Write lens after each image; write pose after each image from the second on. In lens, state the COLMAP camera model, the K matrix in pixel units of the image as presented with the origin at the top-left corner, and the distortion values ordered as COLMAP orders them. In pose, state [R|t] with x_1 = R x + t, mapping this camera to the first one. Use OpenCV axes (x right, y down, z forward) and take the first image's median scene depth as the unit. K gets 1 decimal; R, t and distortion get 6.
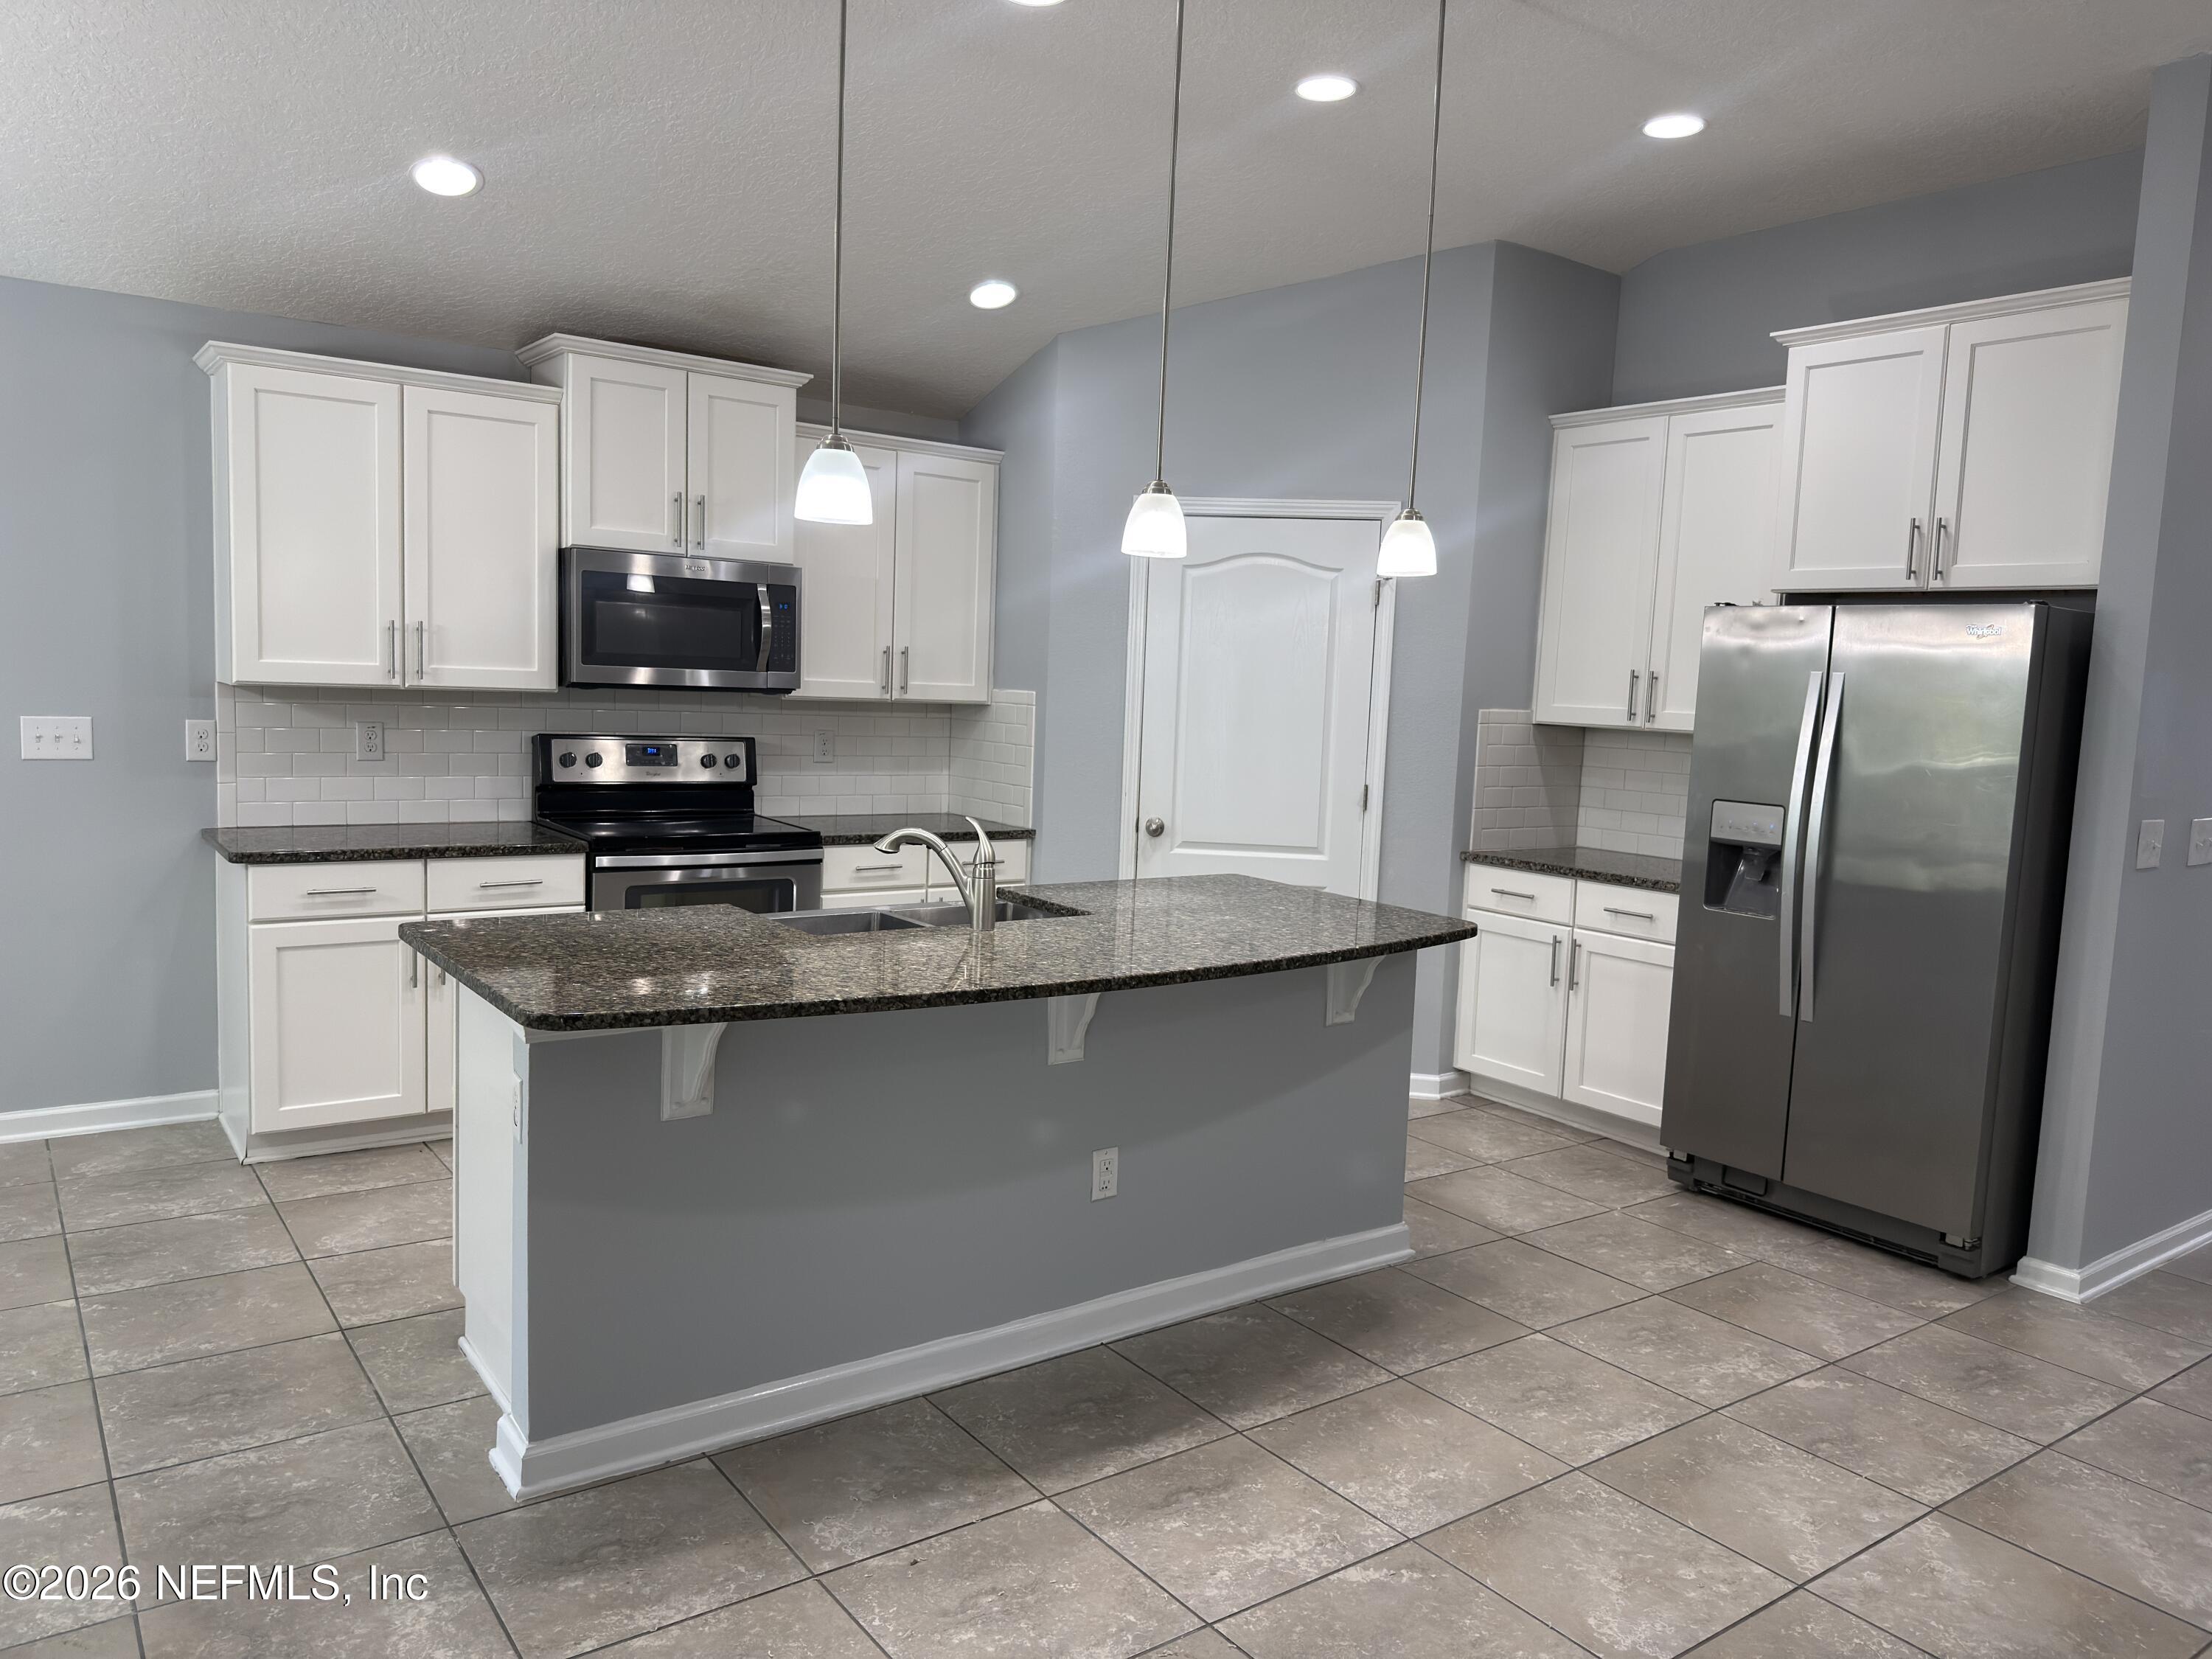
lens RADIAL K [[1475.3, 0, 1111.6], [0, 1475.3, 837.8], [0, 0, 1]] dist [0.003540, -0.006862]
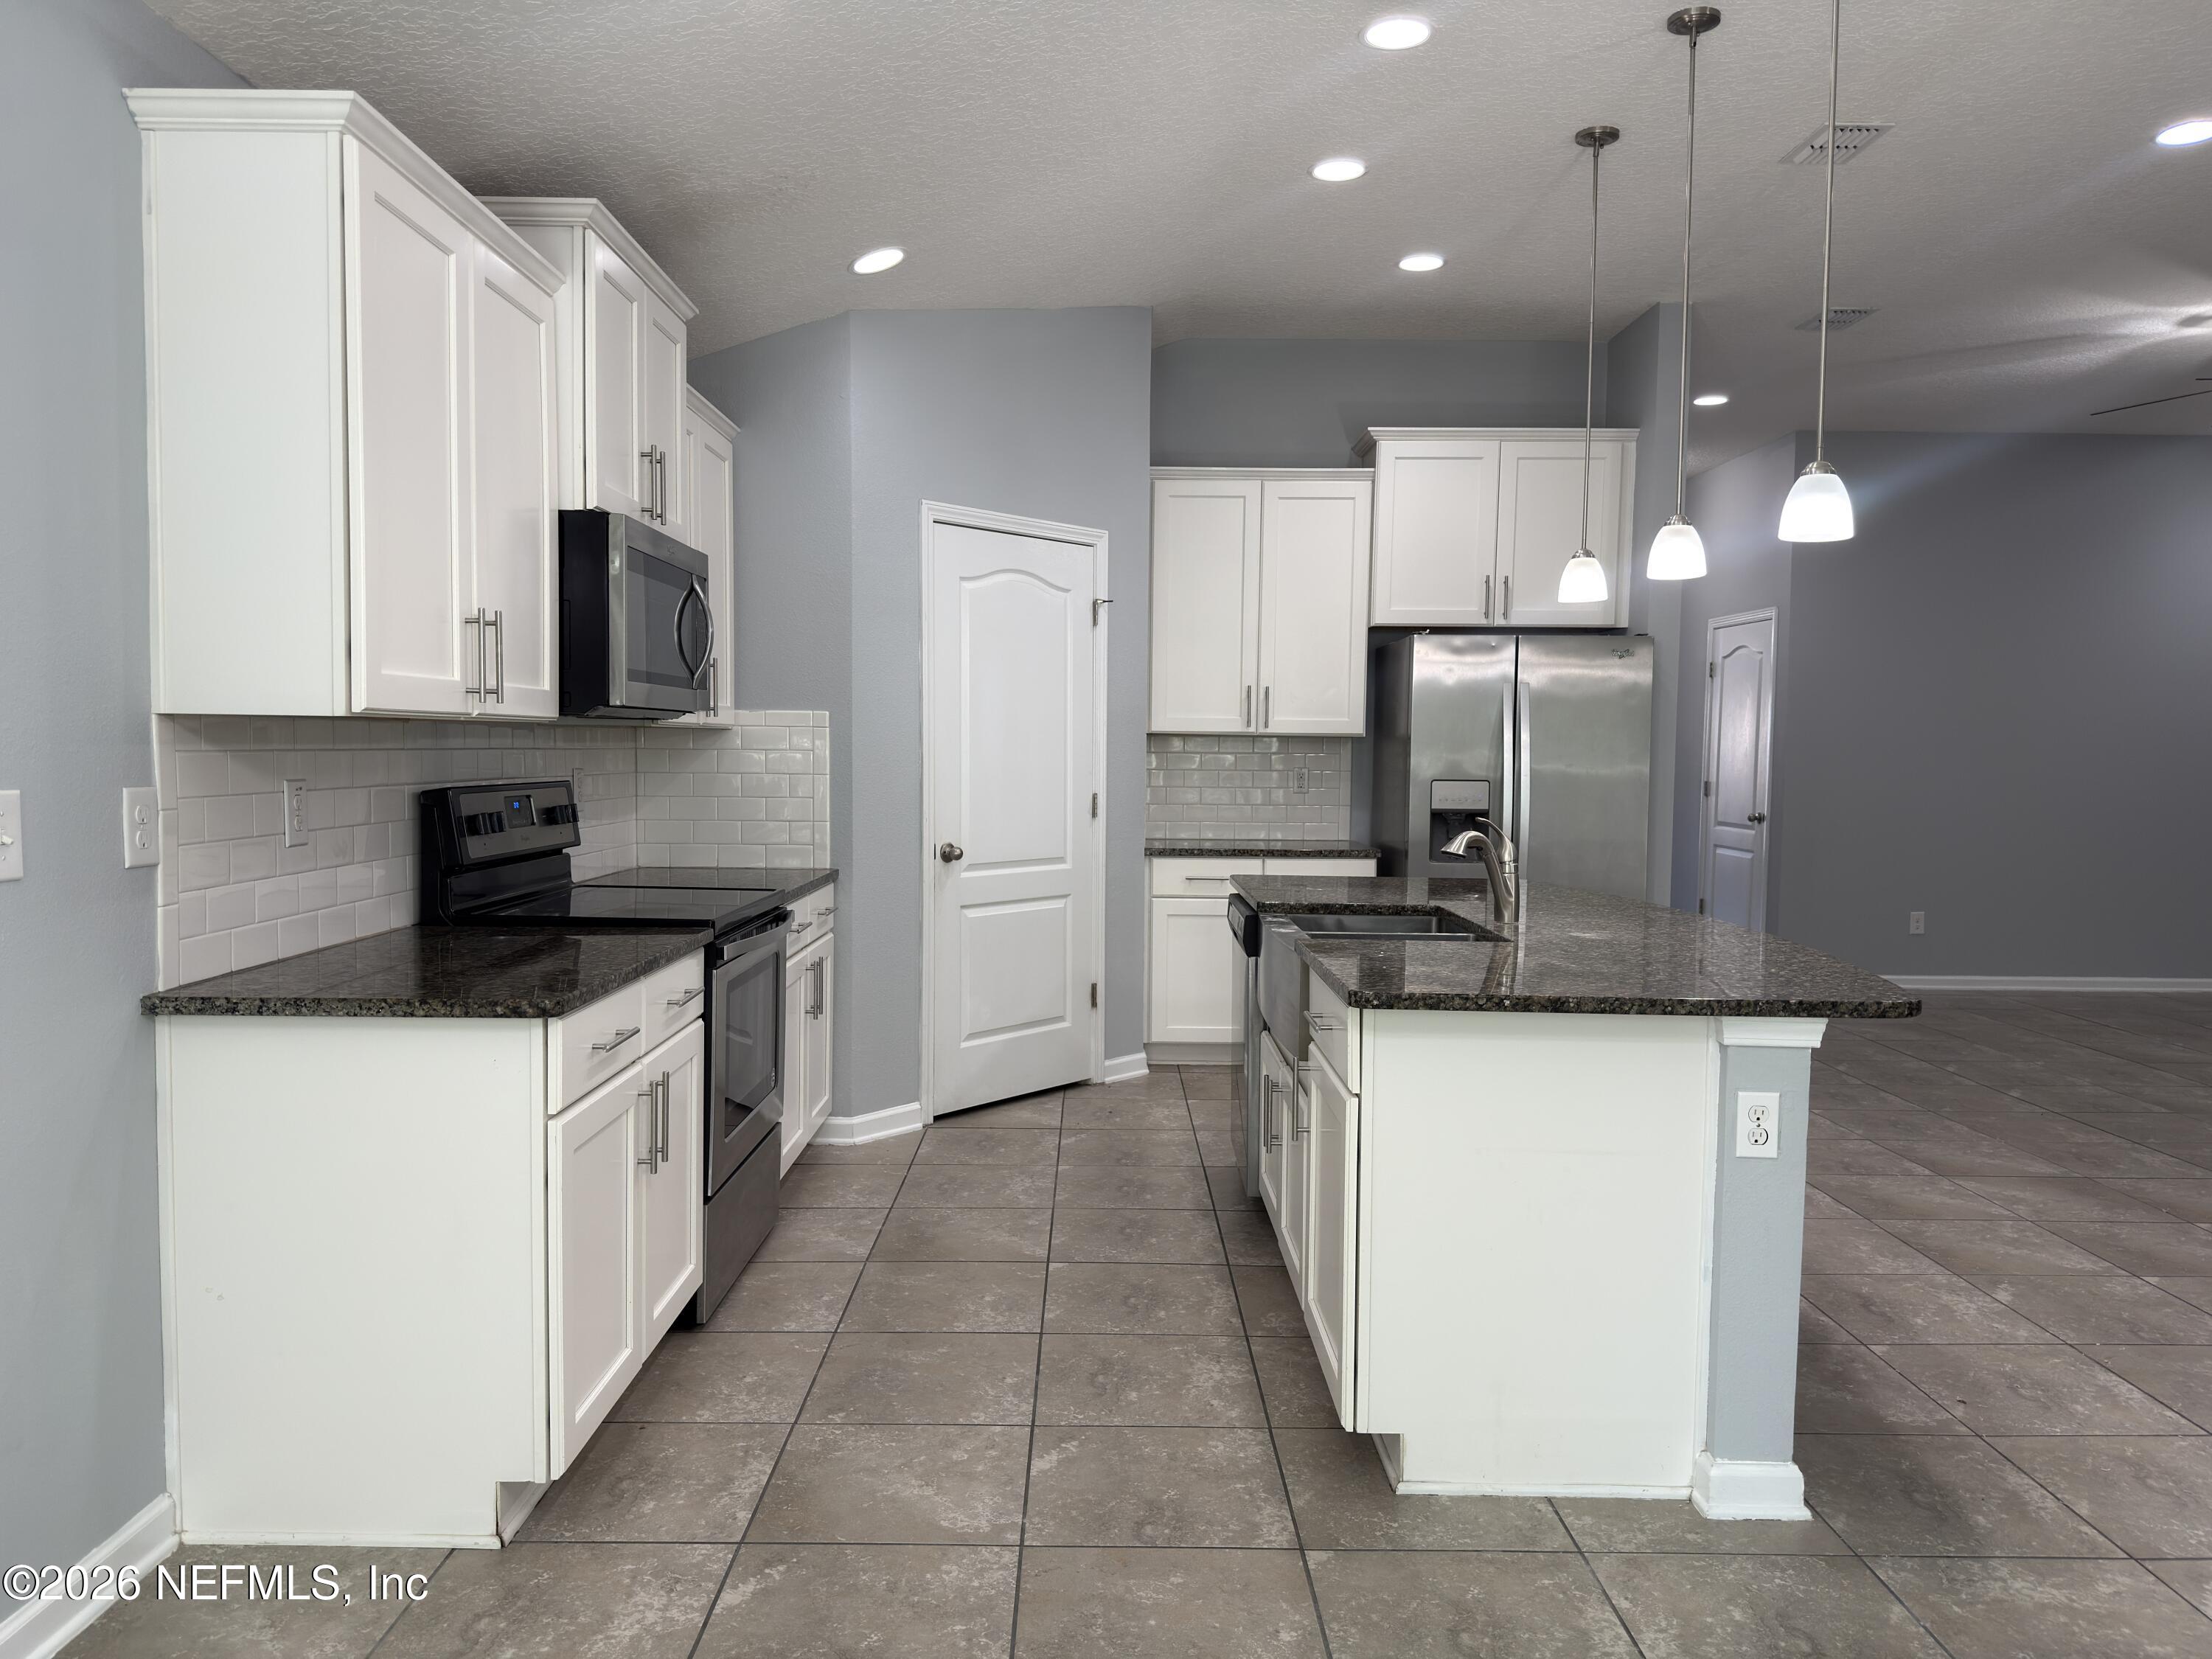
lens RADIAL K [[1475.3, 0, 1101.9], [0, 1475.3, 834.1], [0, 0, 1]] dist [0.003540, -0.006862]
pose [[0.620838, -0.082864, 0.779547, -0.931641], [0.097521, 0.994837, 0.028082, -0.051695], [-0.777849, 0.058588, 0.625714, 0.474200]]
